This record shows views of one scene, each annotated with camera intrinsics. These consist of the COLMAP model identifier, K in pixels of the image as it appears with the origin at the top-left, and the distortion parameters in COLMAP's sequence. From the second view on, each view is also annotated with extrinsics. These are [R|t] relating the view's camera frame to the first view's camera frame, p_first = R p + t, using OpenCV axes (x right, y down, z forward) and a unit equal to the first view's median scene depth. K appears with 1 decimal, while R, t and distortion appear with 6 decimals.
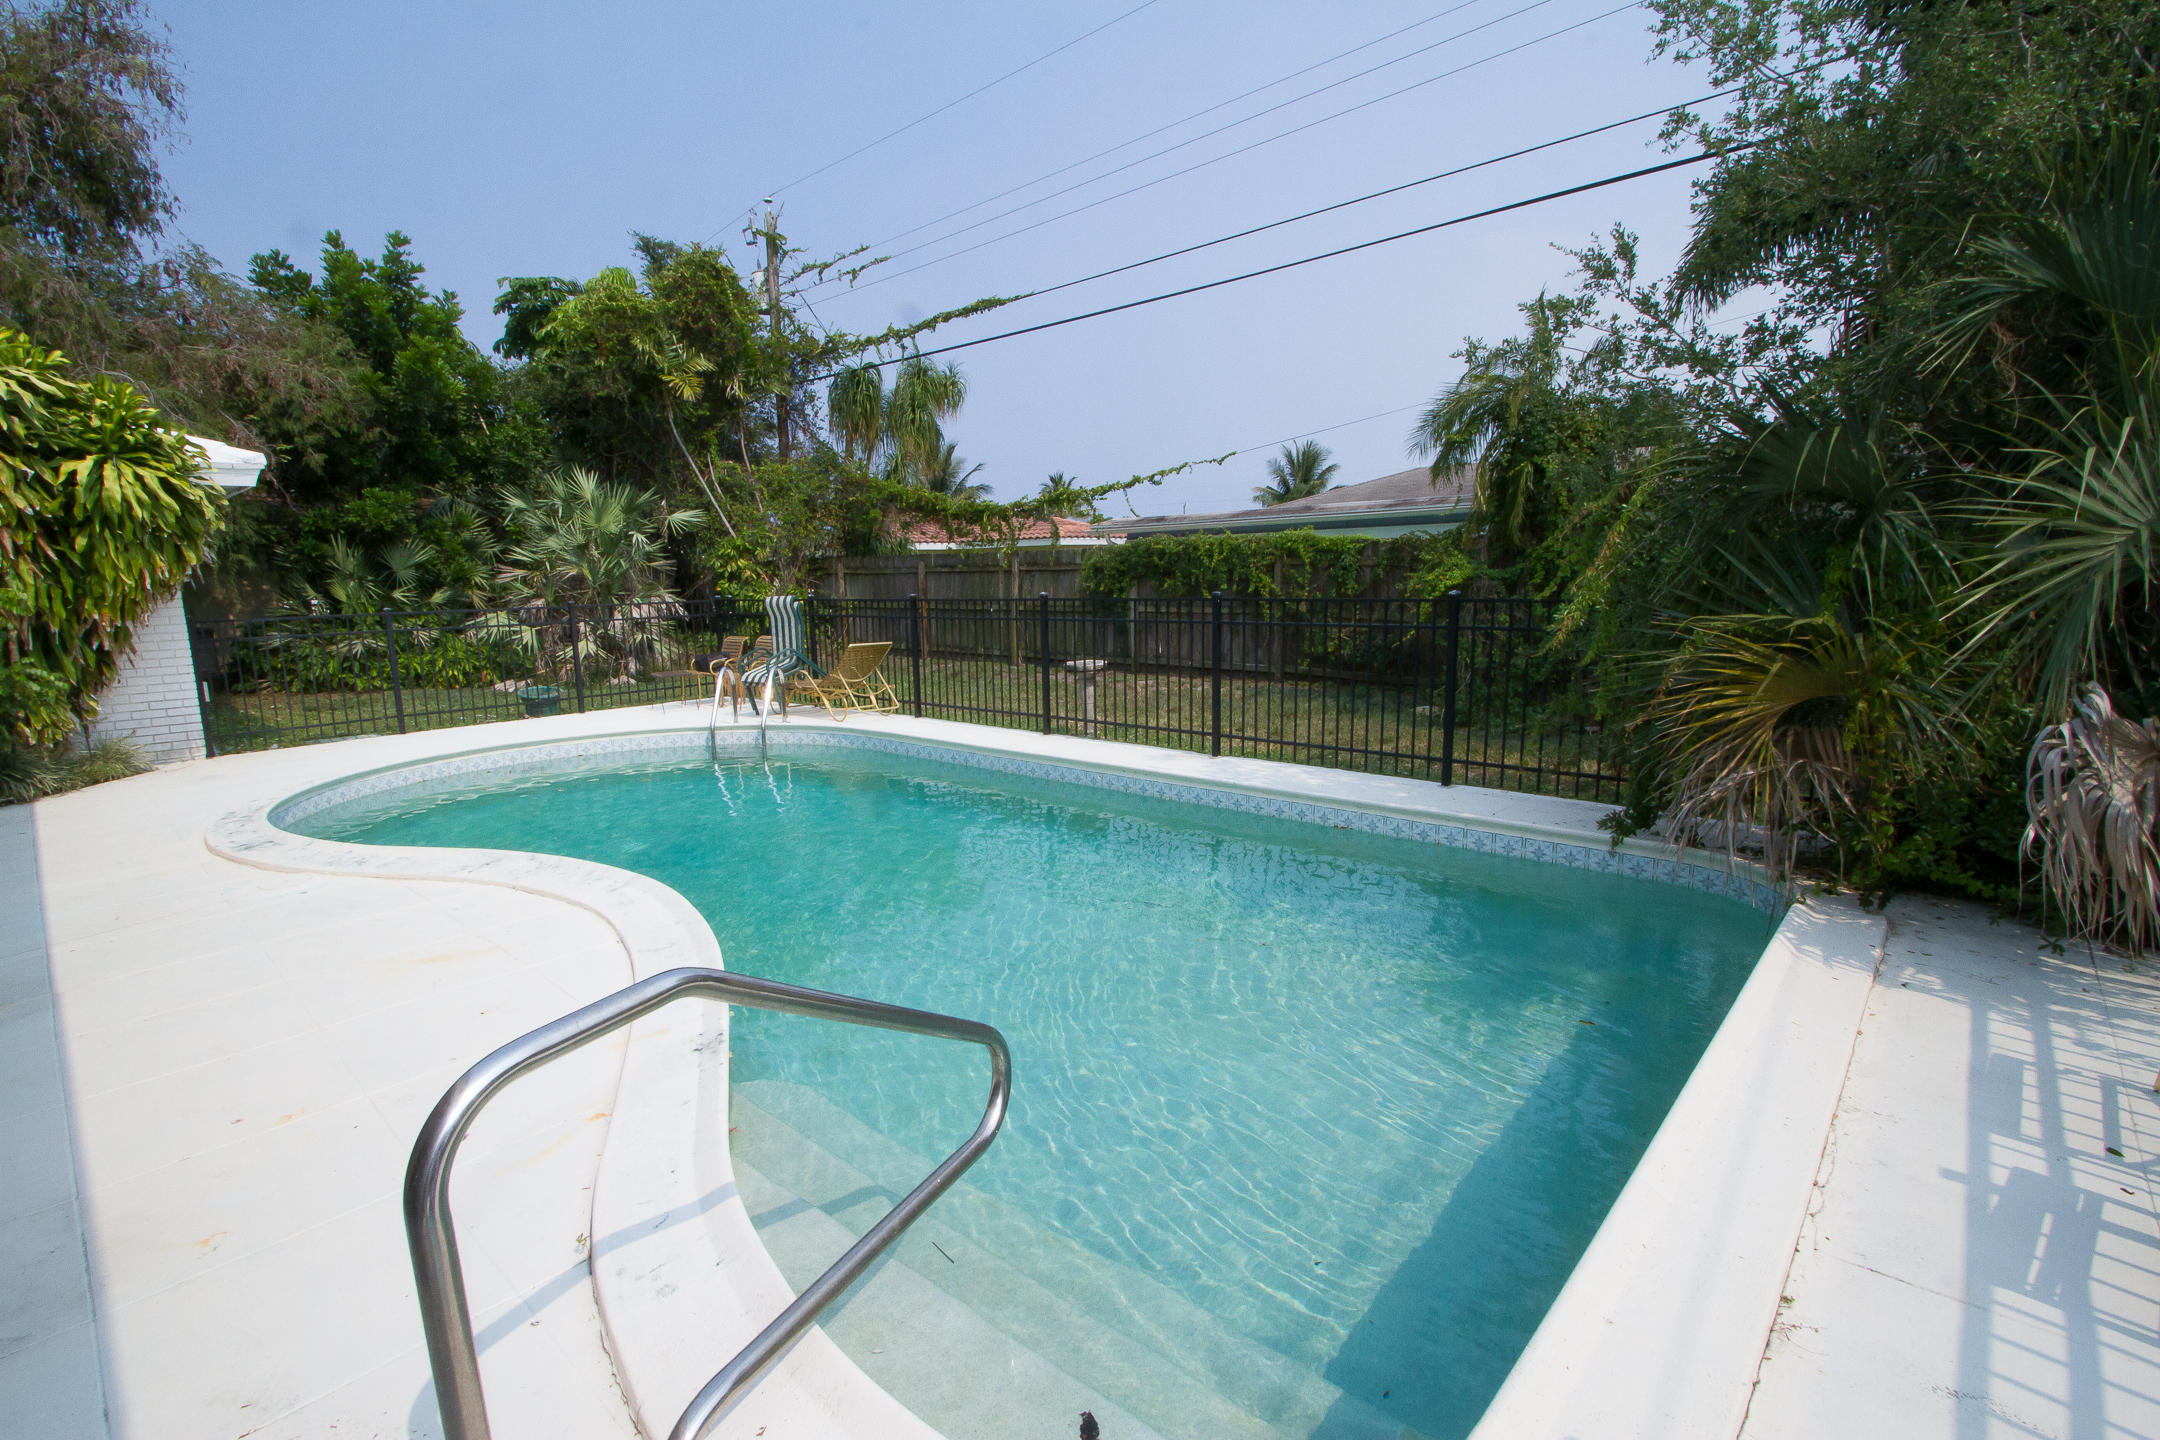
lens RADIAL K [[984.6, 0, 1066.1], [0, 984.6, 726.4], [0, 0, 1]] dist [-0.014545, -0.000169]
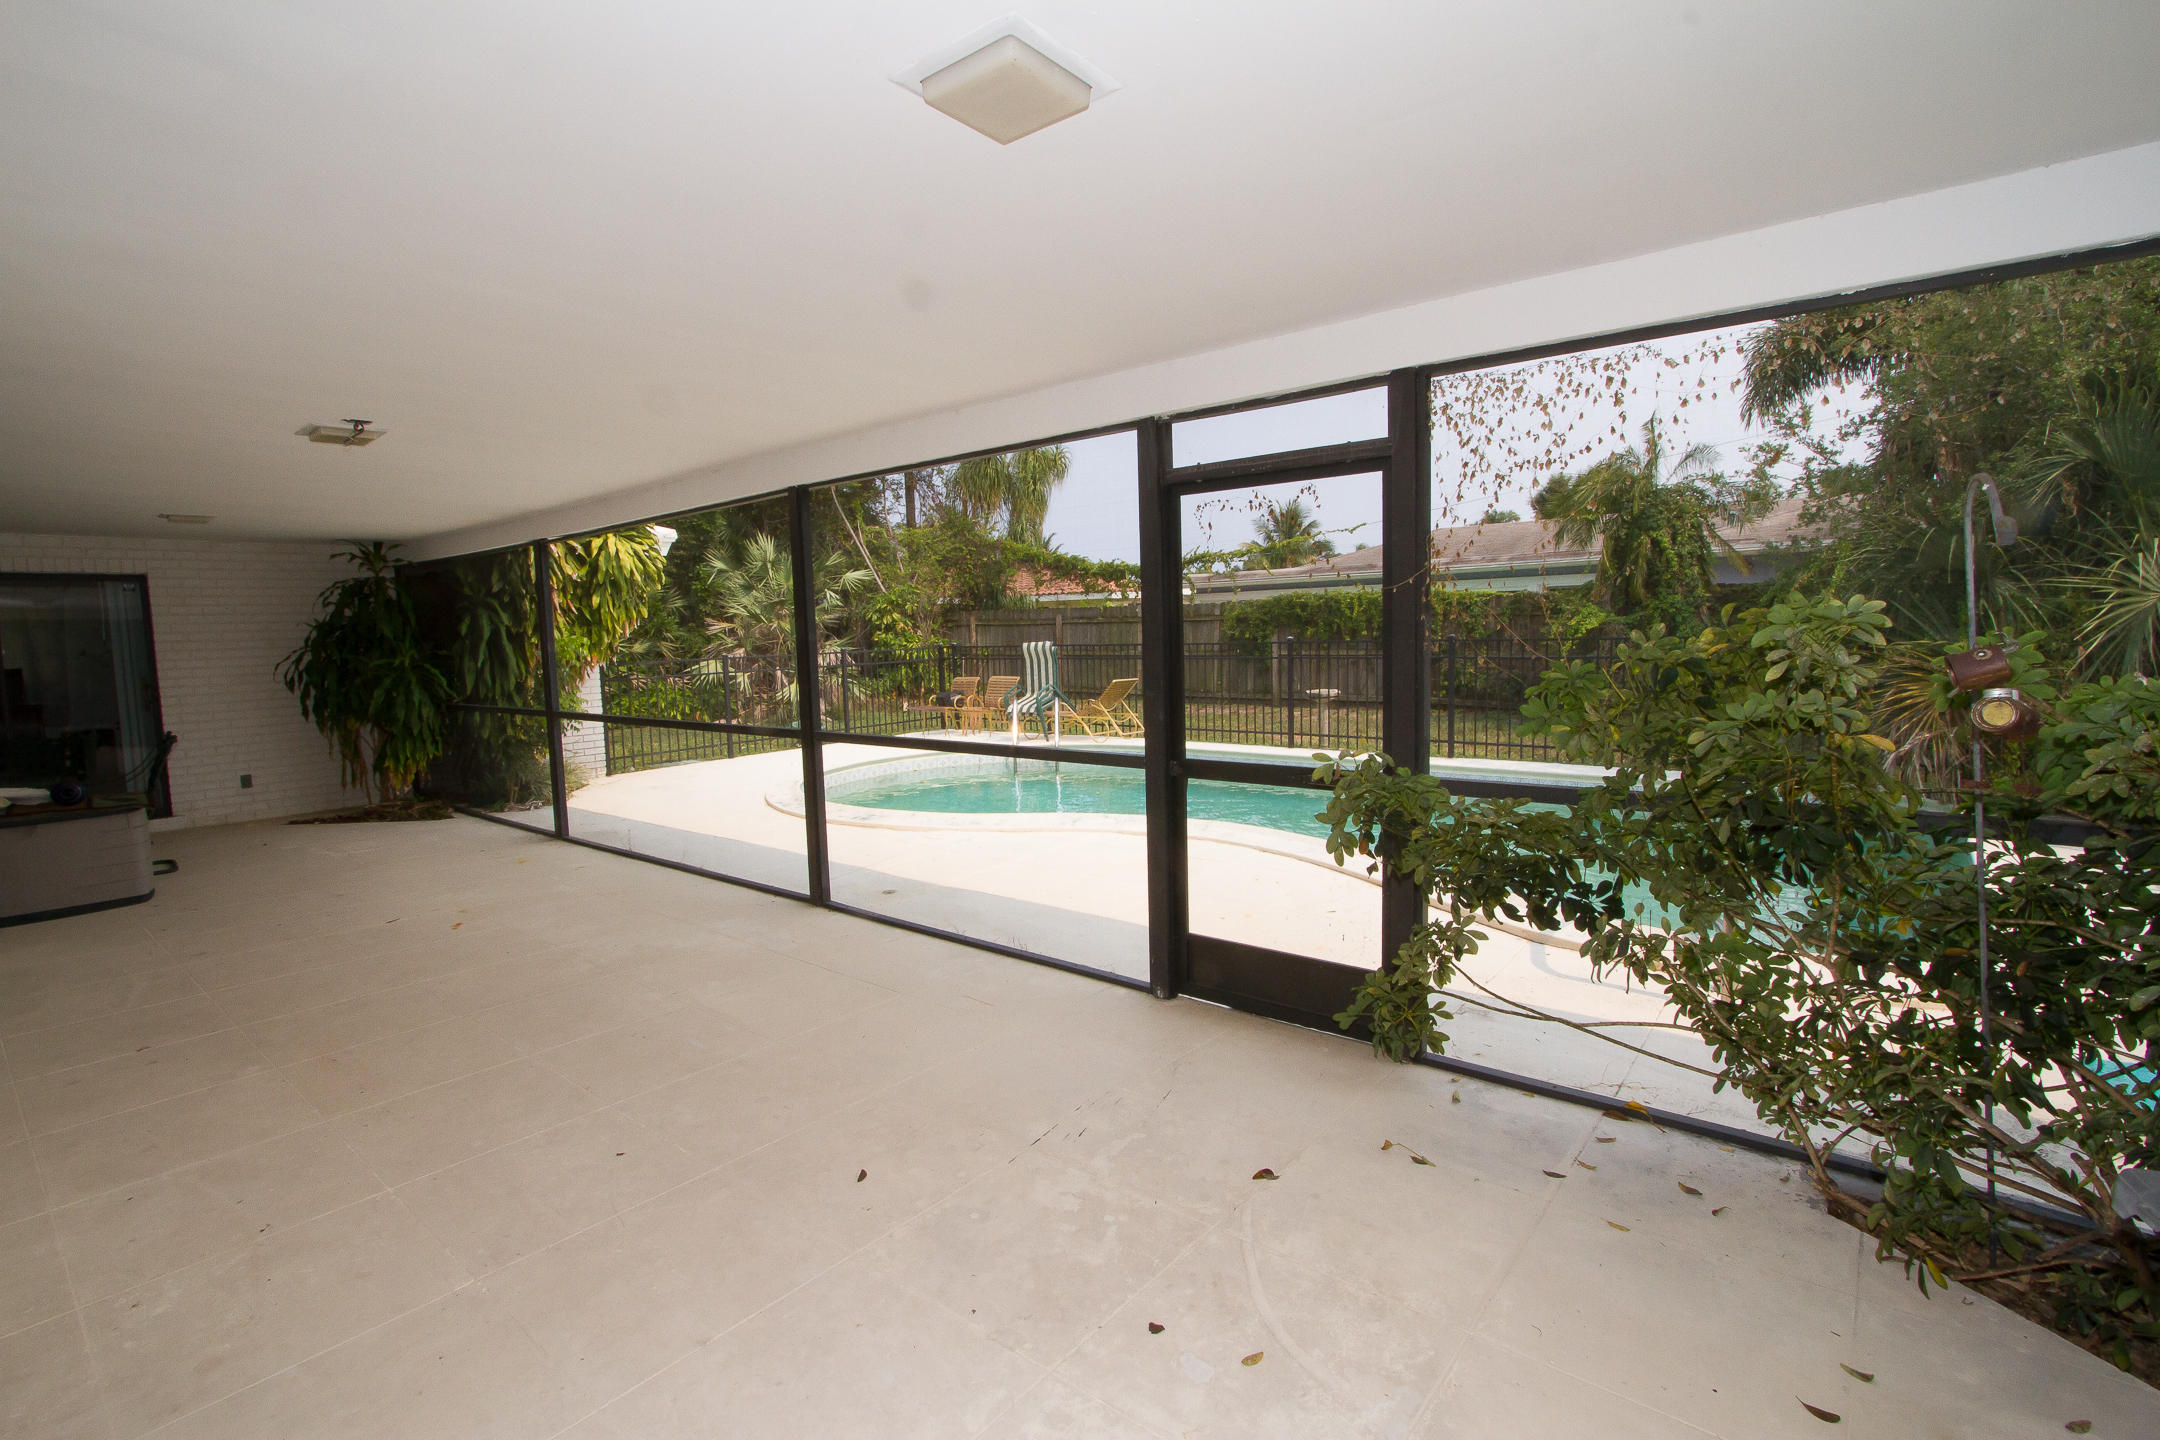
lens RADIAL K [[984.6, 0, 1076.2], [0, 984.6, 720.5], [0, 0, 1]] dist [-0.014545, -0.000169]
pose [[0.998471, -0.012131, 0.053928, -0.286045], [0.015227, 0.998236, -0.057389, 0.032543], [-0.053136, 0.058123, 0.996894, -0.198188]]
